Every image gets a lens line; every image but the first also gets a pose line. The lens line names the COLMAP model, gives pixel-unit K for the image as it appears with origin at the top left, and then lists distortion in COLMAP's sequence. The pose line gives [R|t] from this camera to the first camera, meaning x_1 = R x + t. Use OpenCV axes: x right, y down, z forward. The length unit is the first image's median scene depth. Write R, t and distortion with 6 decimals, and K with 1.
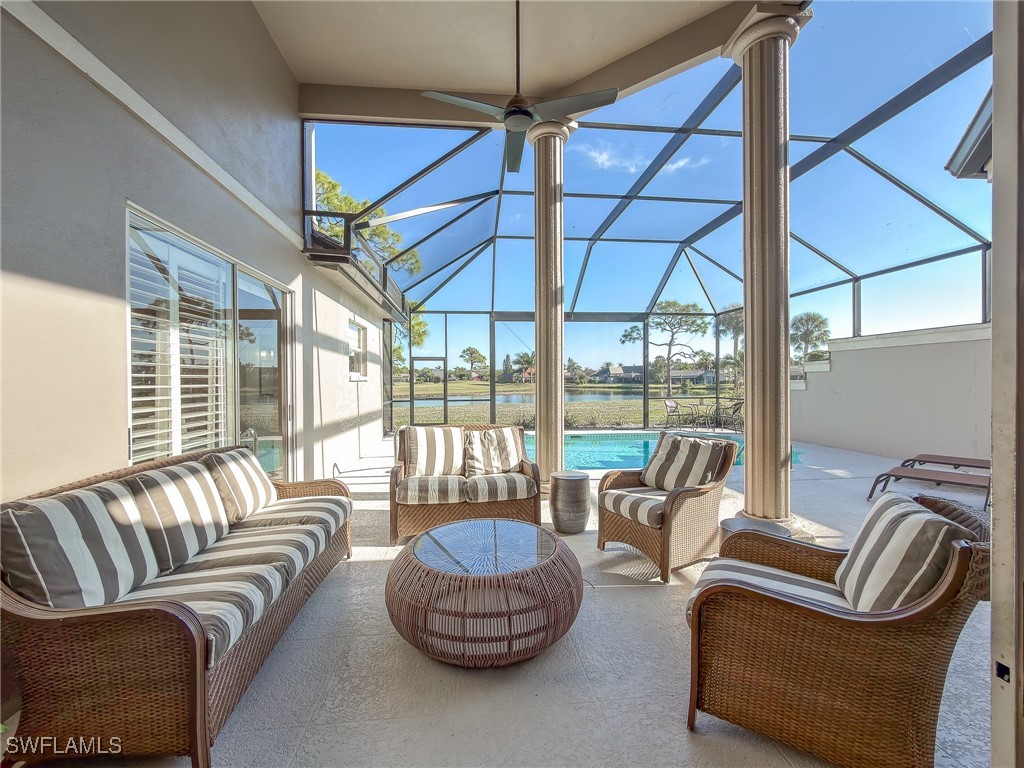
lens RADIAL K [[414.0, 0, 520.5], [0, 414.0, 376.9], [0, 0, 1]] dist [-0.001325, -0.000191]
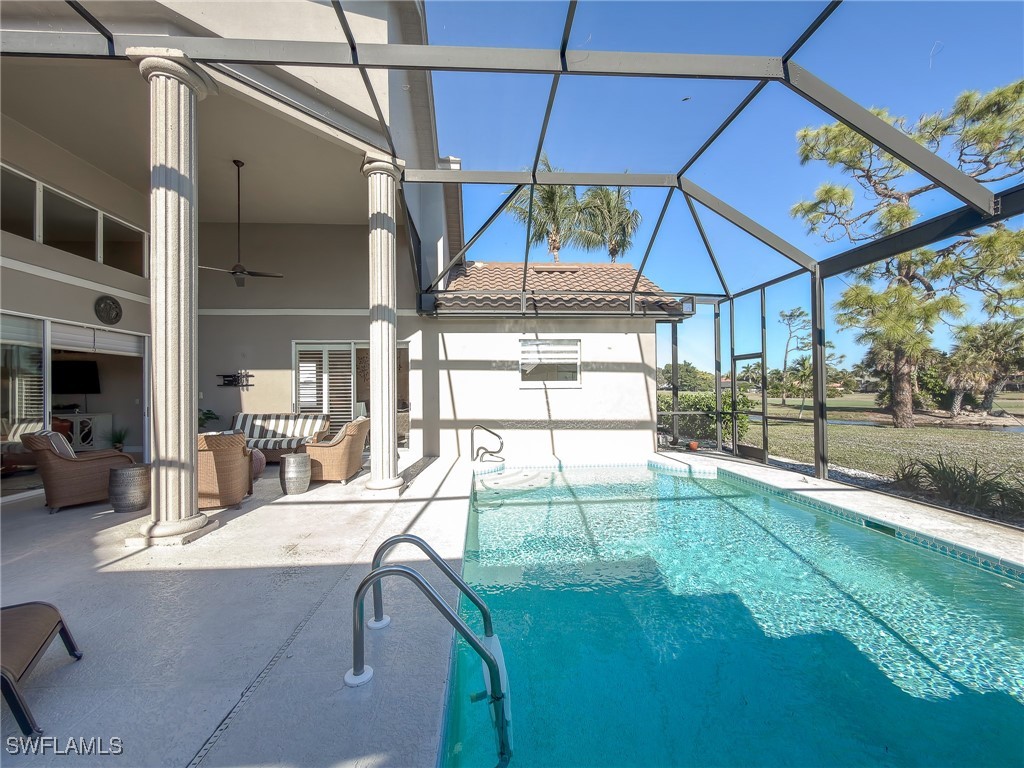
lens RADIAL K [[406.7, 0, 513.3], [0, 406.7, 384.7], [0, 0, 1]] dist [0.000216, -0.000011]
pose [[-0.031322, -0.008254, -0.999475, 1.672958], [0.014211, 0.999861, -0.008703, 0.010629], [0.999408, -0.014476, -0.031200, 2.021346]]
